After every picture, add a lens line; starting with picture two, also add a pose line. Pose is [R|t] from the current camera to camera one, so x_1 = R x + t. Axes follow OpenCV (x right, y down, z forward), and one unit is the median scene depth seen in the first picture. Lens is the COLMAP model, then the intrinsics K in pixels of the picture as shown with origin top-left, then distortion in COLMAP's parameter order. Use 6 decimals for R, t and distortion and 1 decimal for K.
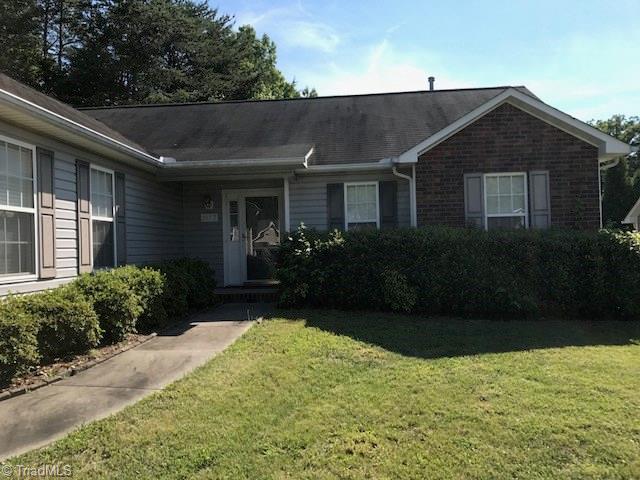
lens RADIAL K [[522.7, 0, 321.2], [0, 522.7, 241.8], [0, 0, 1]] dist [0.012213, 0.001194]
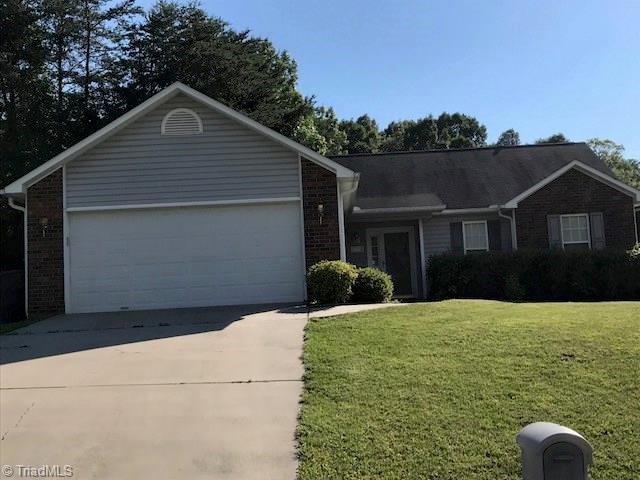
lens RADIAL K [[964.4, 0, 319.2], [0, 964.4, 239.2], [0, 0, 1]] dist [0.131520, 0.000000]
pose [[0.995345, -0.013700, 0.095396, -0.625261], [0.022571, 0.995453, -0.092538, 0.176878], [-0.093694, 0.094261, 0.991129, -1.642392]]
